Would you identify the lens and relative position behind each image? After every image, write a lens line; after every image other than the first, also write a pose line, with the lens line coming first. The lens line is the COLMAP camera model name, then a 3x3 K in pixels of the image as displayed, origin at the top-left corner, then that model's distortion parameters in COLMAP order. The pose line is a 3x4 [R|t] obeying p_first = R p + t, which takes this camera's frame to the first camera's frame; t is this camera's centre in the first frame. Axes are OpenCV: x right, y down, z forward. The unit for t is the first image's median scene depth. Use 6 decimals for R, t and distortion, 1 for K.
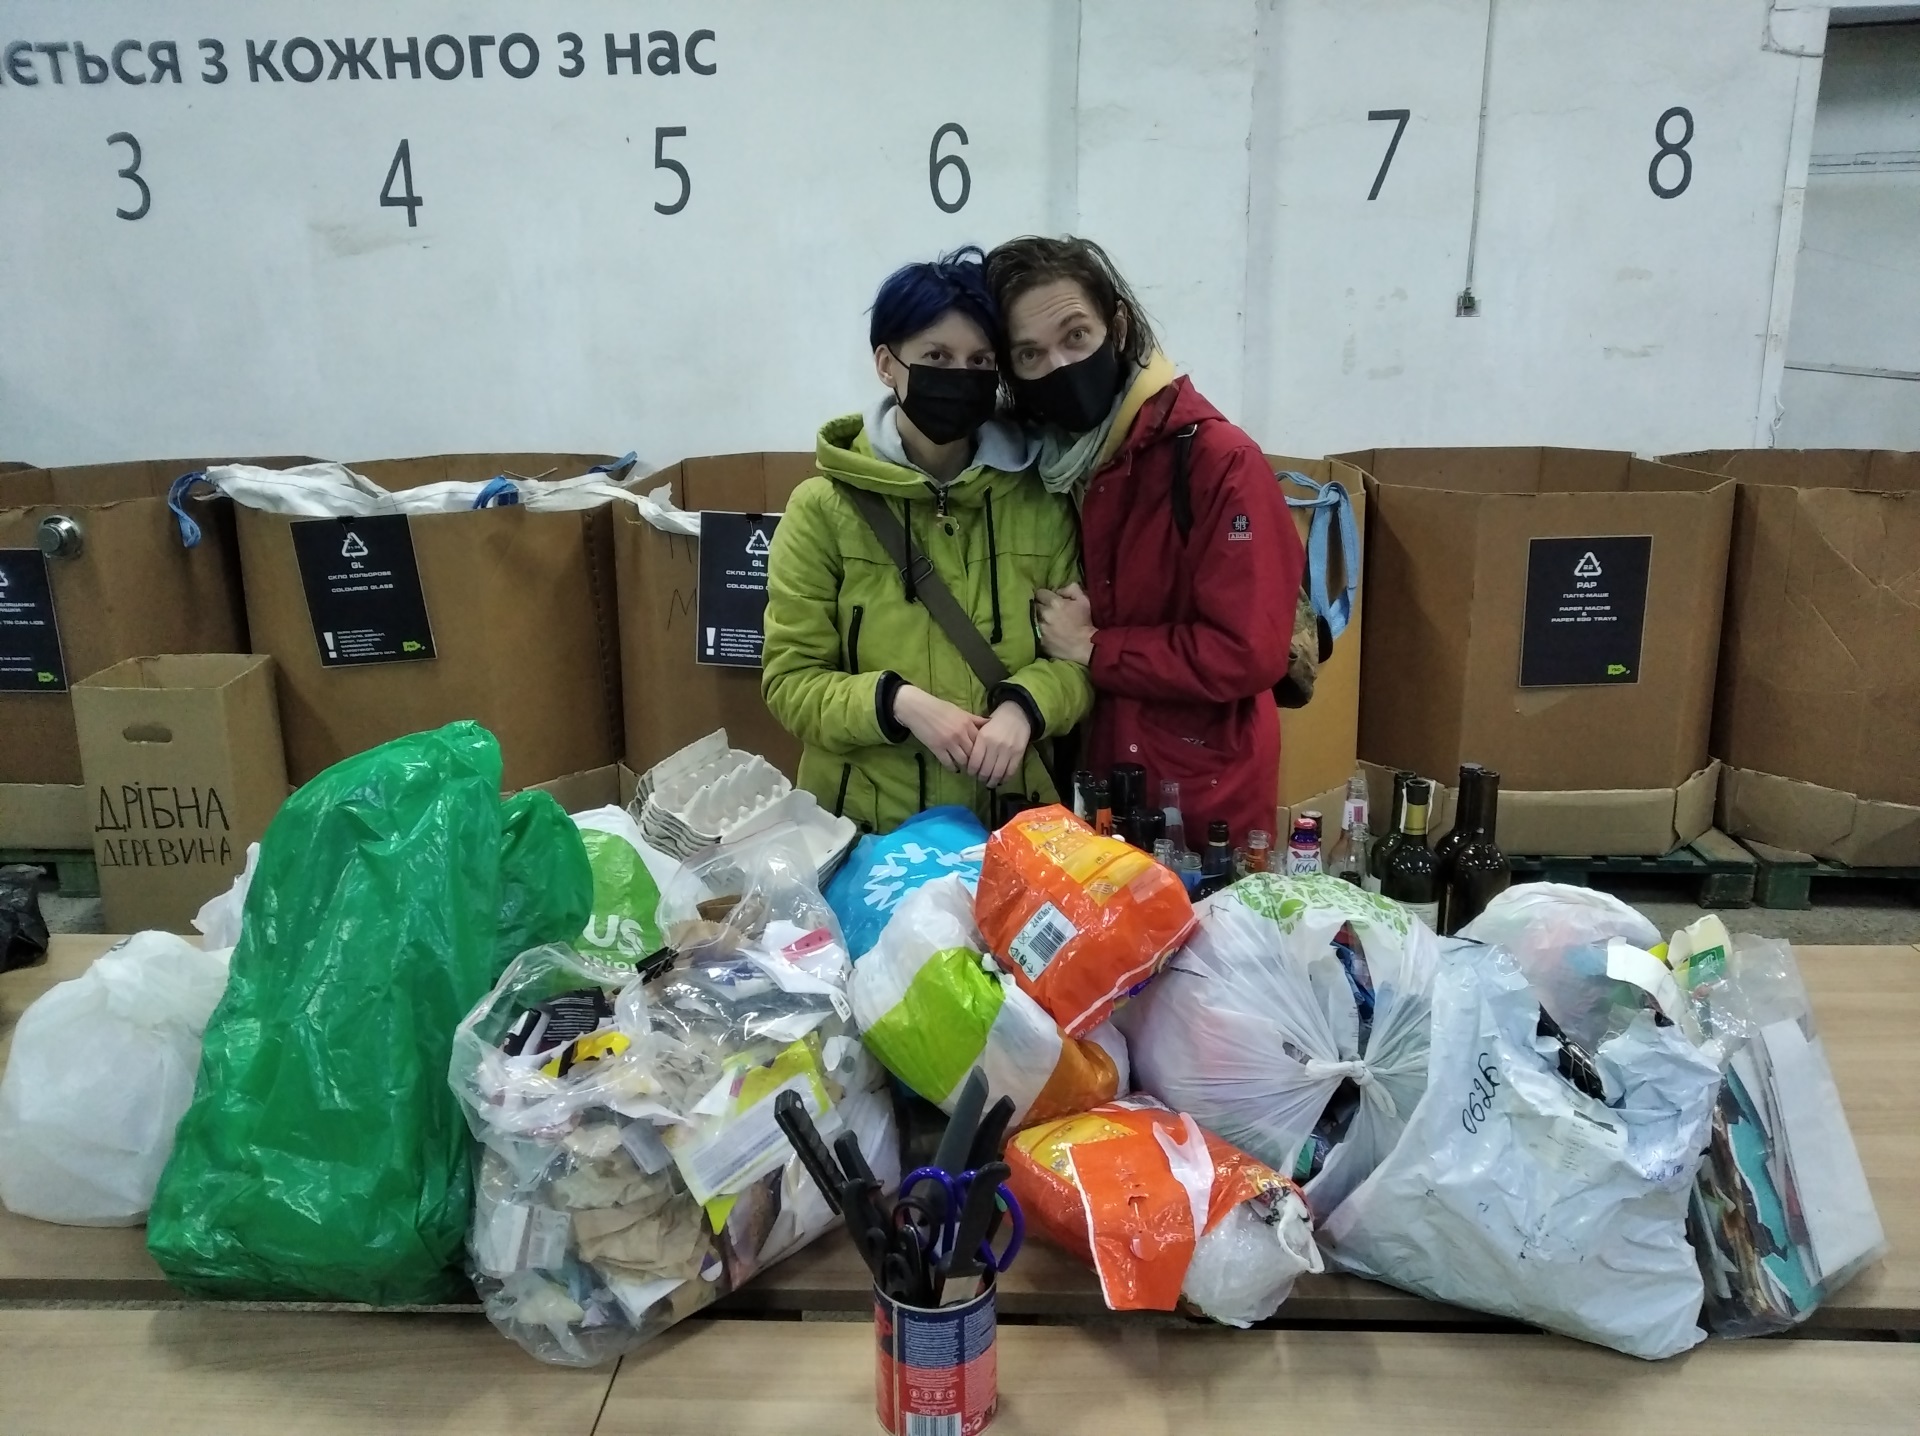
lens RADIAL K [[1465.9, 0, 954.7], [0, 1465.9, 718.1], [0, 0, 1]] dist [0.008431, -0.009390]
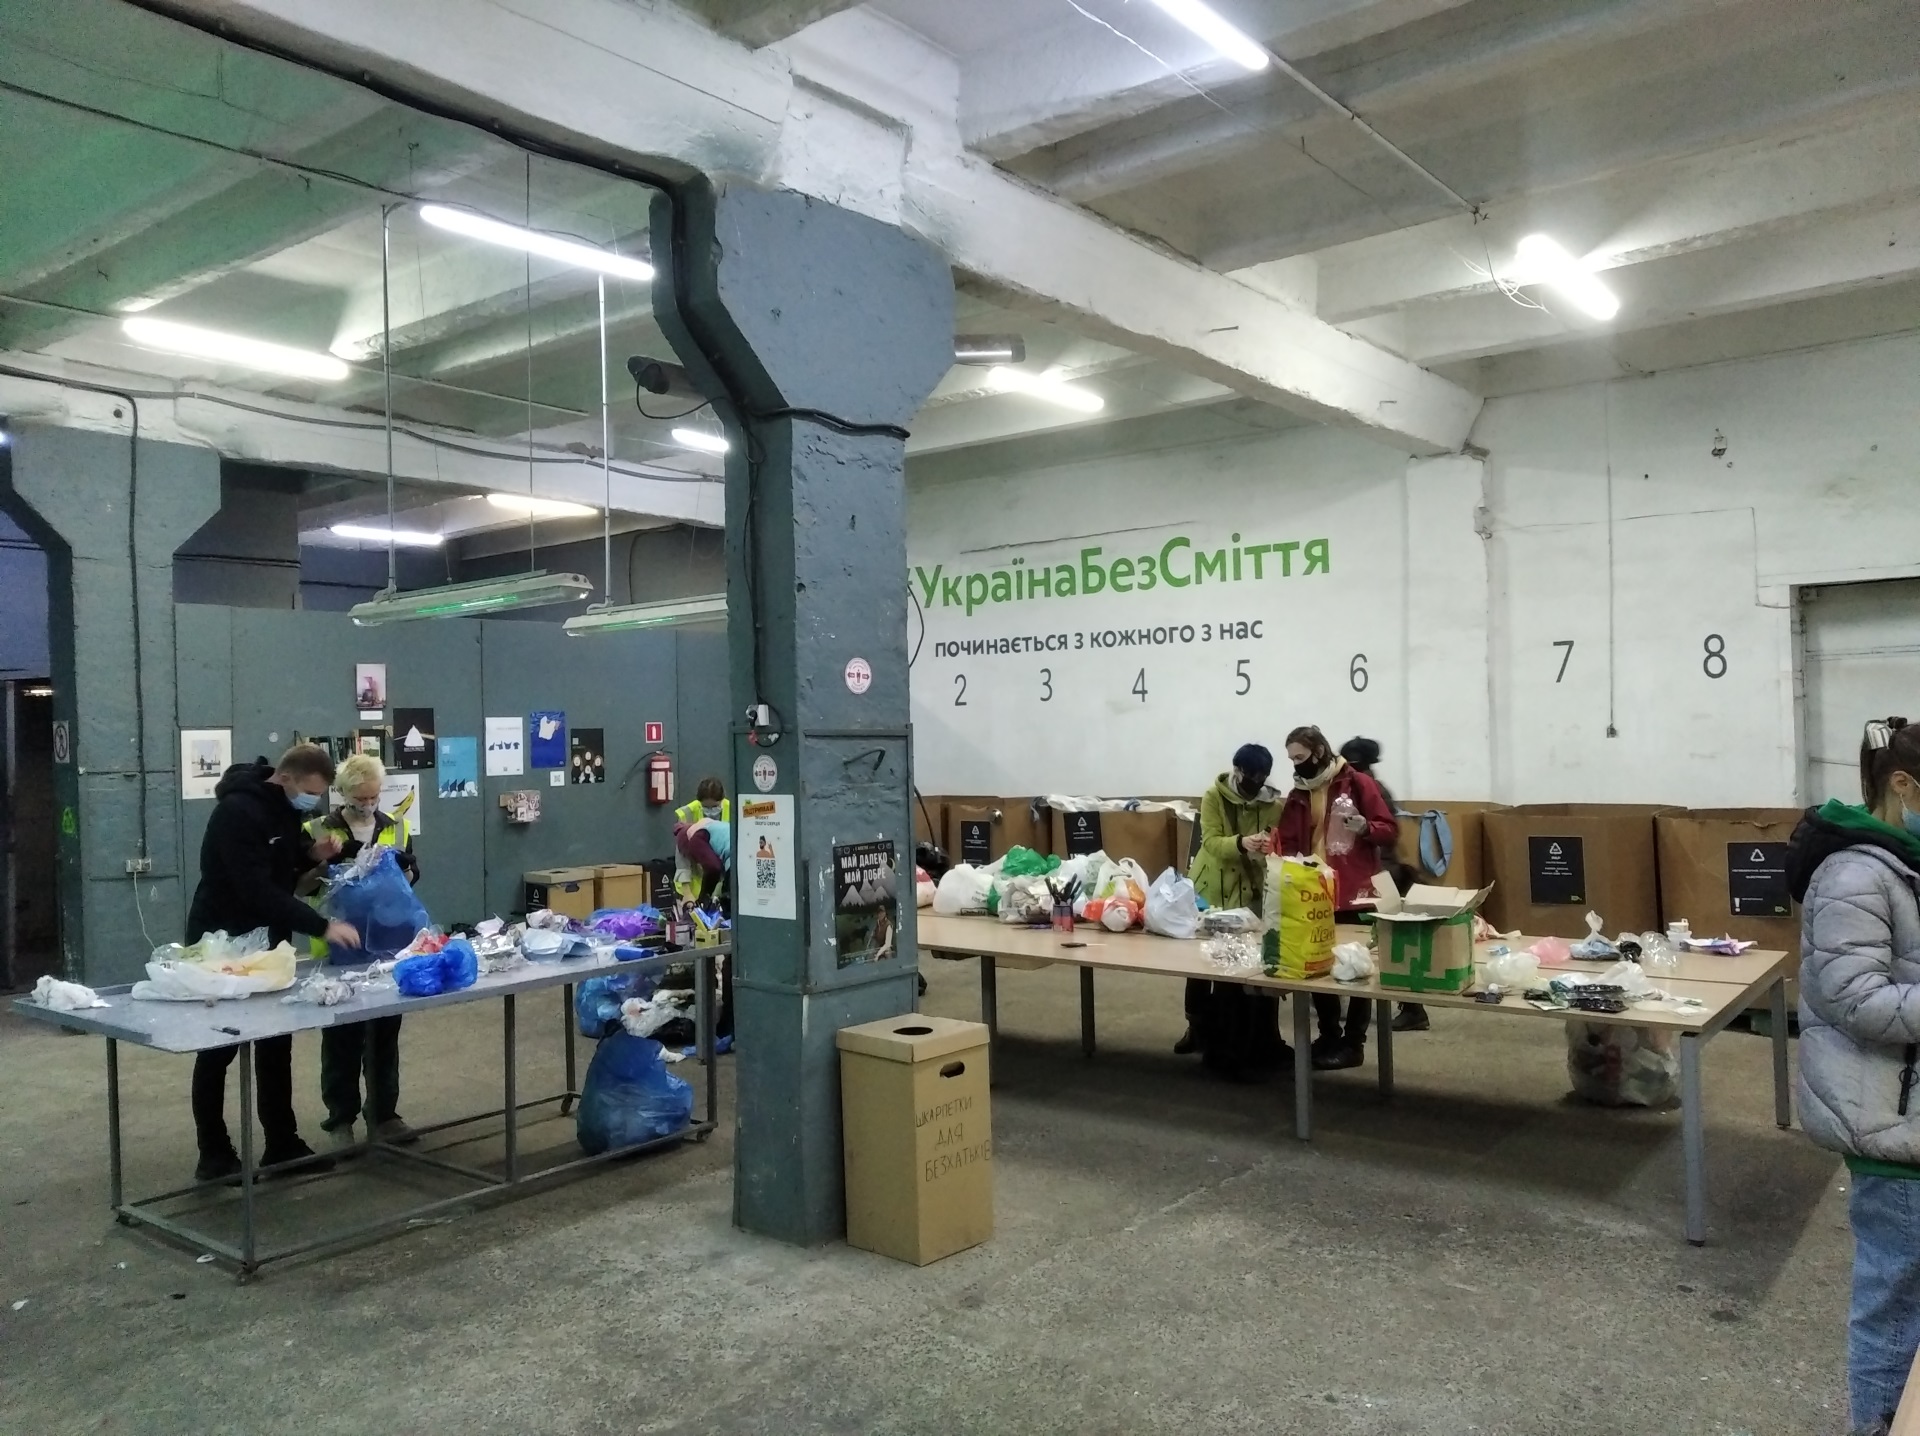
lens RADIAL K [[1465.9, 0, 963.3], [0, 1465.9, 723.2], [0, 0, 1]] dist [0.008431, -0.009390]
pose [[0.807151, -0.007071, -0.590303, 0.825662], [-0.146269, 0.966355, -0.211576, 0.253513], [0.571938, 0.257117, 0.778960, -1.046402]]
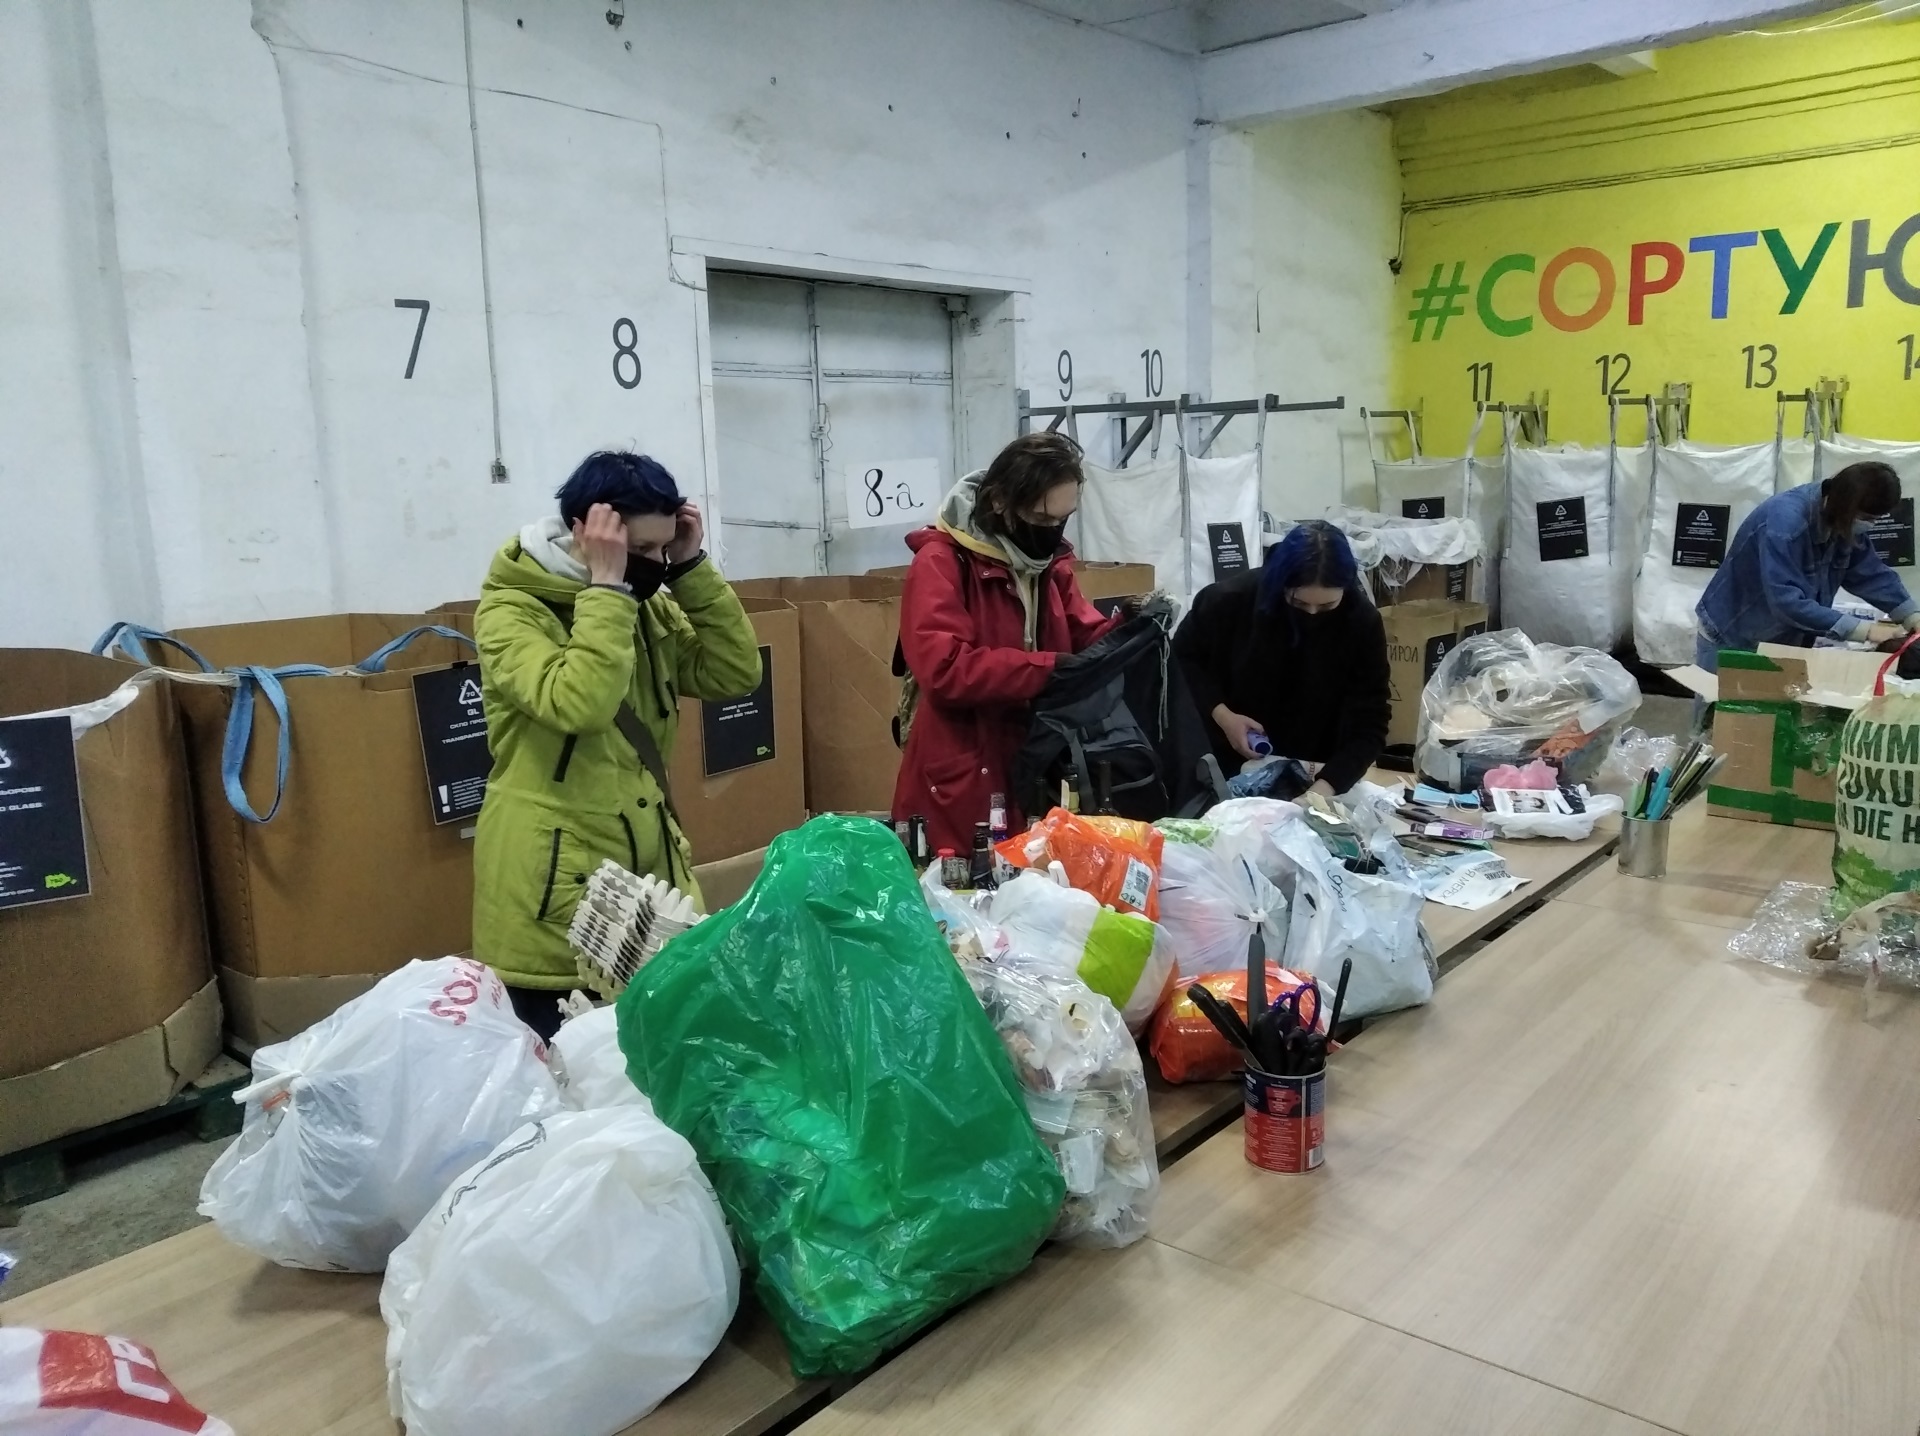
lens RADIAL K [[1465.9, 0, 956.7], [0, 1465.9, 707.1], [0, 0, 1]] dist [0.008431, -0.009390]
pose [[0.613496, -0.127713, 0.779303, -0.344790], [0.223739, 0.974511, -0.016432, -0.009354], [-0.757340, 0.184441, 0.626432, 0.062967]]
